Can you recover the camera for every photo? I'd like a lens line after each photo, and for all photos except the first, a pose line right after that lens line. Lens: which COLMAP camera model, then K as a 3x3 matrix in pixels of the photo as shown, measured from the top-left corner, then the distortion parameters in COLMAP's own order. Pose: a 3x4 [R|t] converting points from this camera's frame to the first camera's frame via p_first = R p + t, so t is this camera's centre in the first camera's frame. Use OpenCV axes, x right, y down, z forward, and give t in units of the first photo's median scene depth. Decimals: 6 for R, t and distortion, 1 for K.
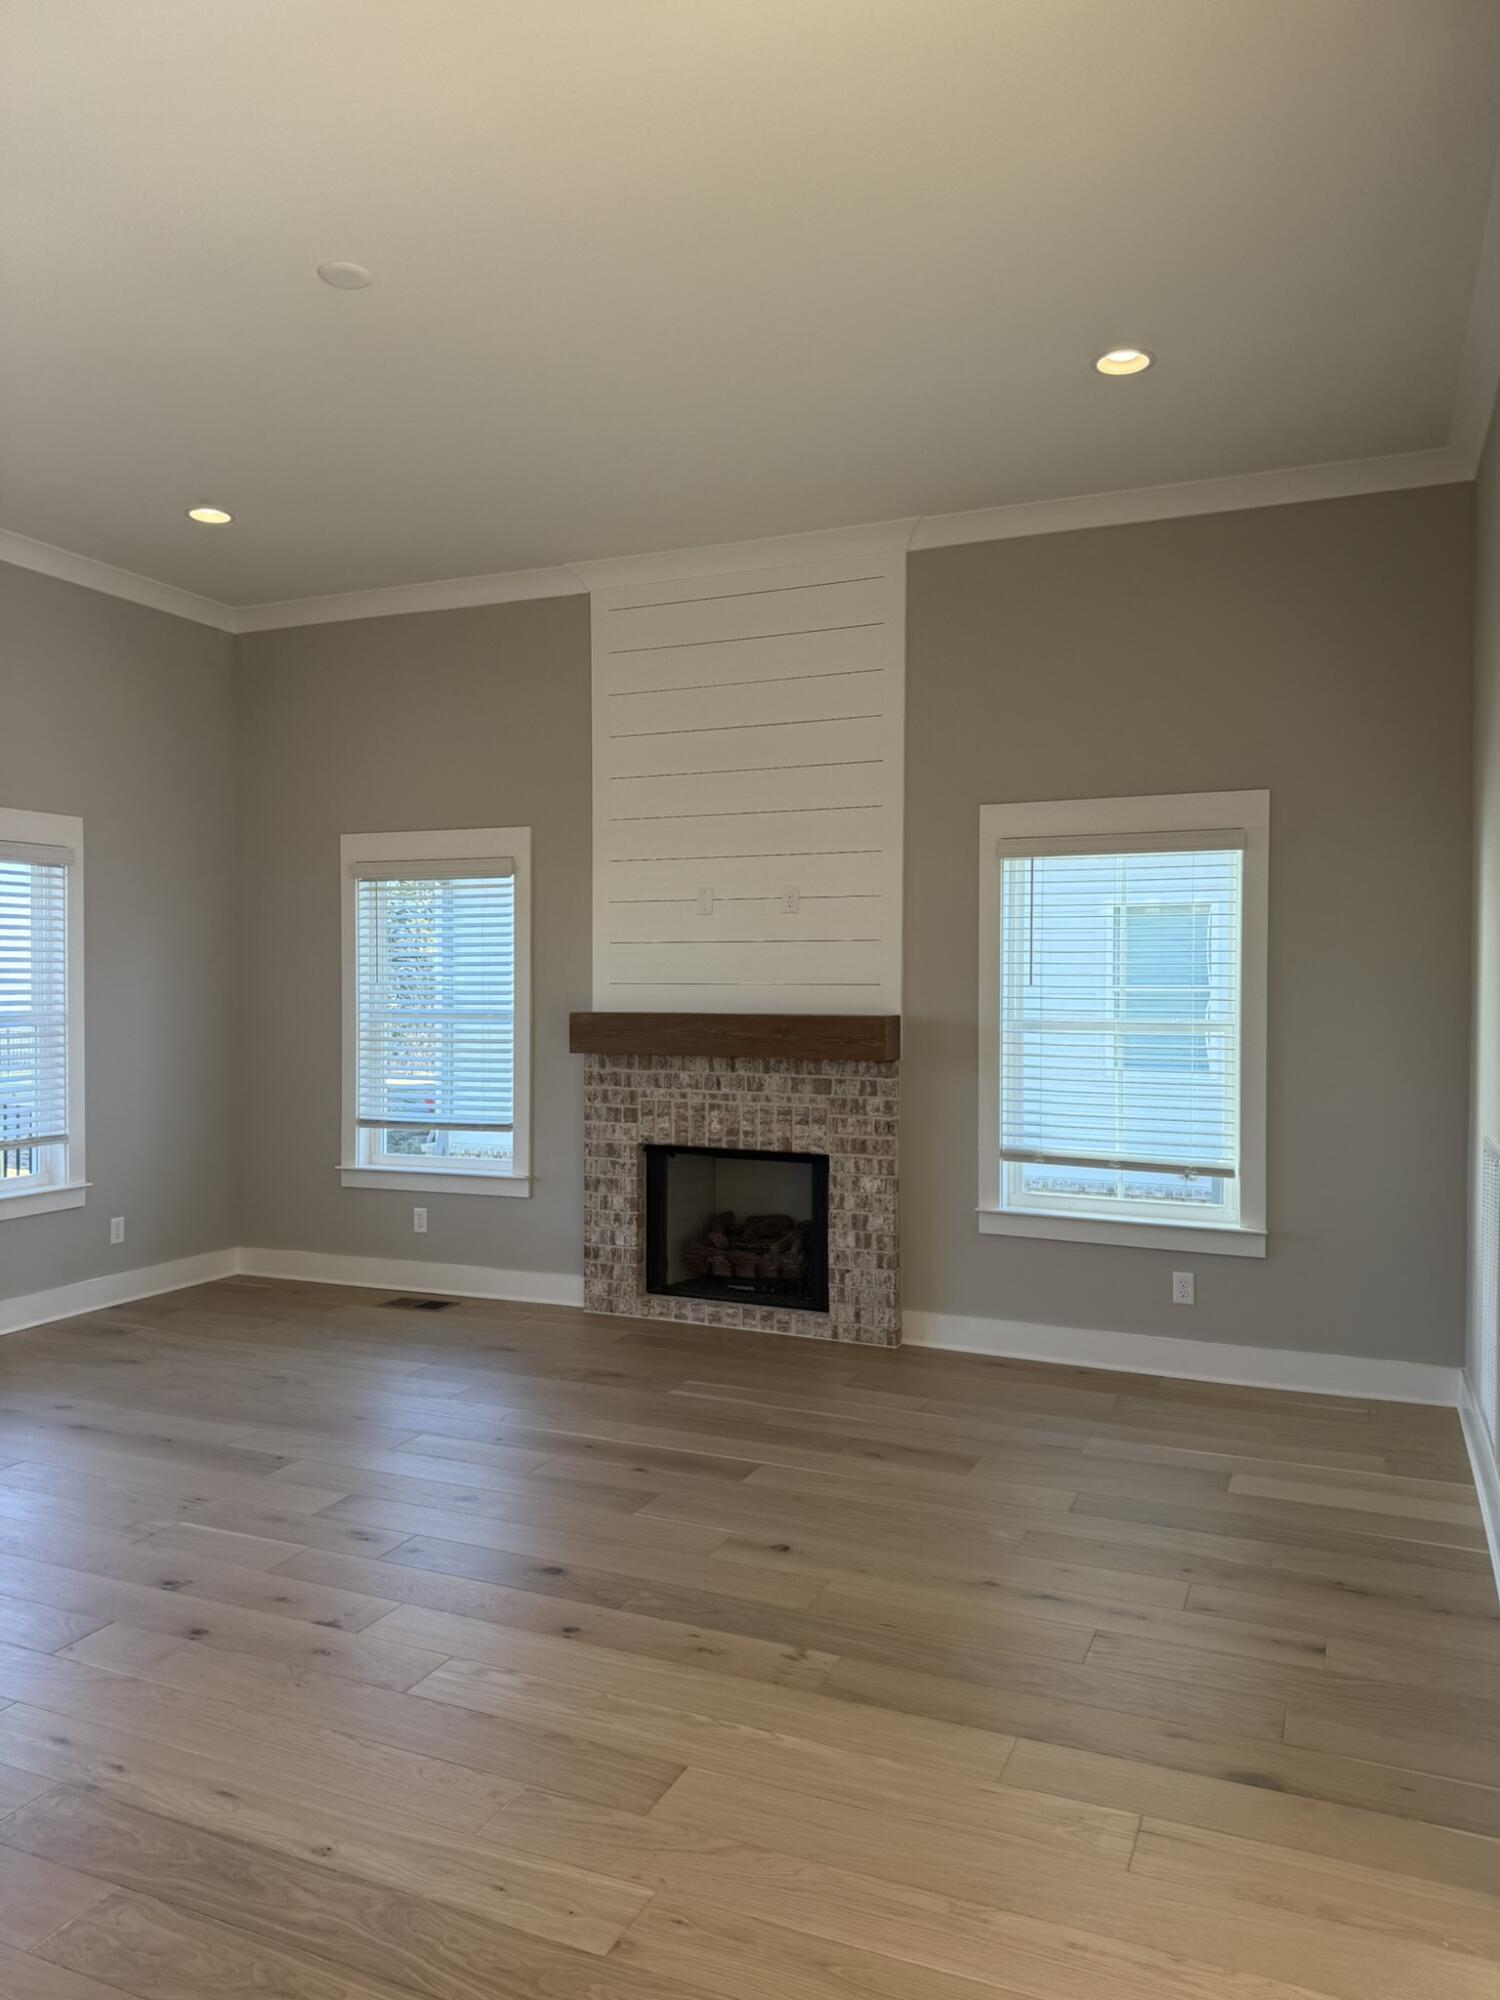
lens RADIAL K [[1417.1, 0, 750.5], [0, 1417.1, 997.7], [0, 0, 1]] dist [0.056889, -0.007180]
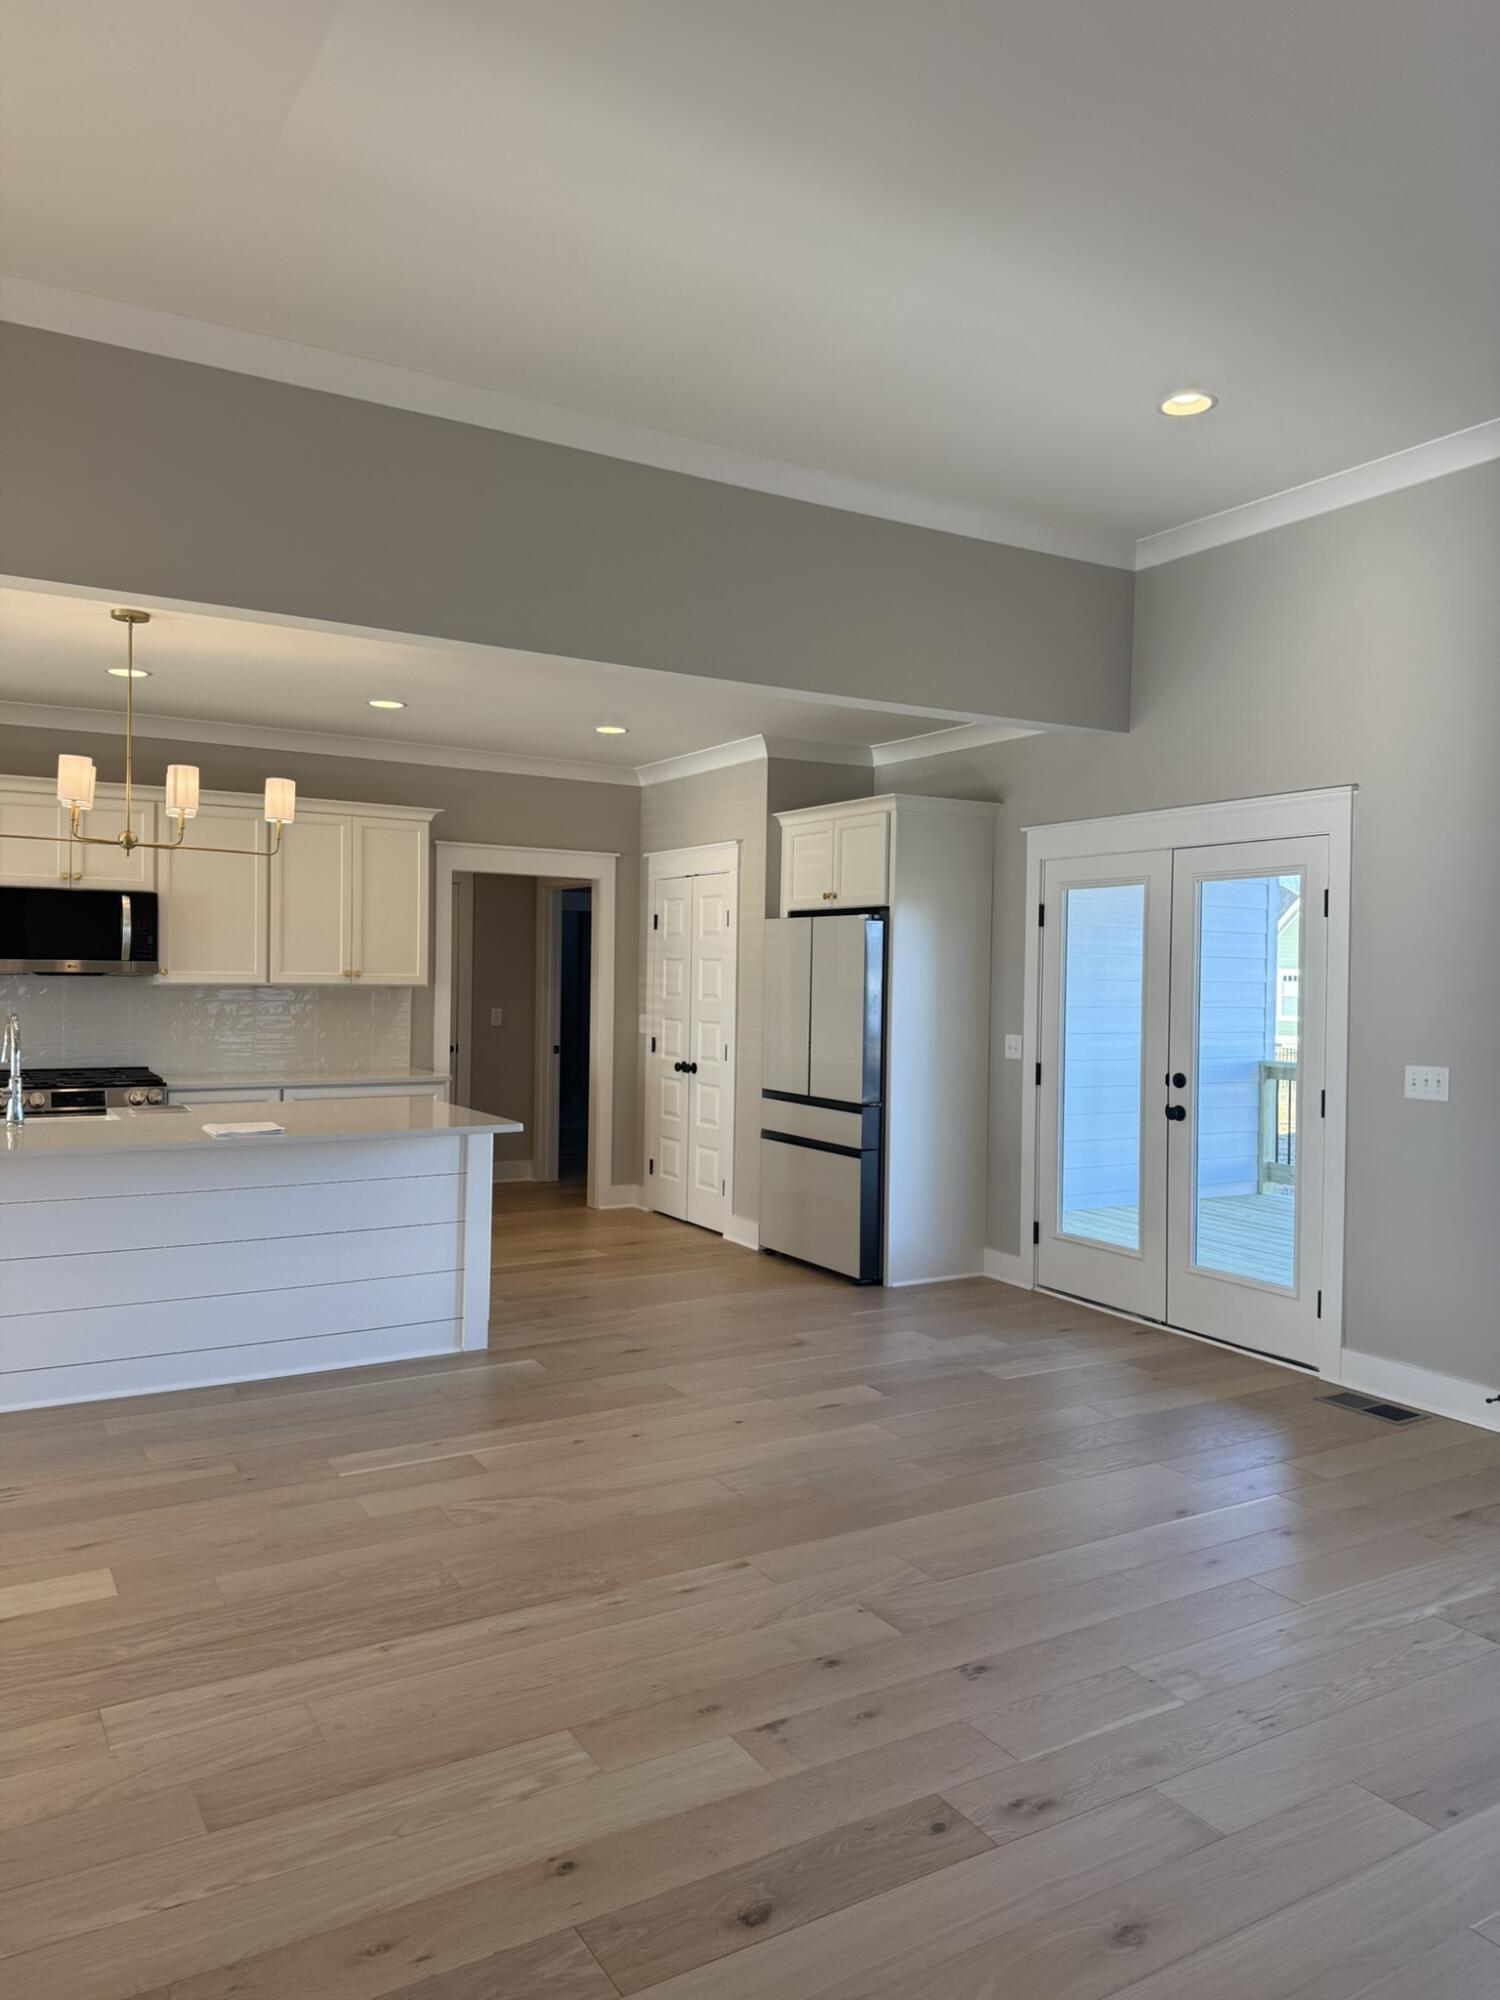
lens RADIAL K [[1417.1, 0, 758.3], [0, 1417.1, 984.3], [0, 0, 1]] dist [0.056889, -0.007180]
pose [[-0.580565, 0.007761, -0.814177, 0.441436], [-0.013899, 0.999714, 0.019440, -0.032394], [0.814095, 0.022603, -0.580291, 1.573637]]
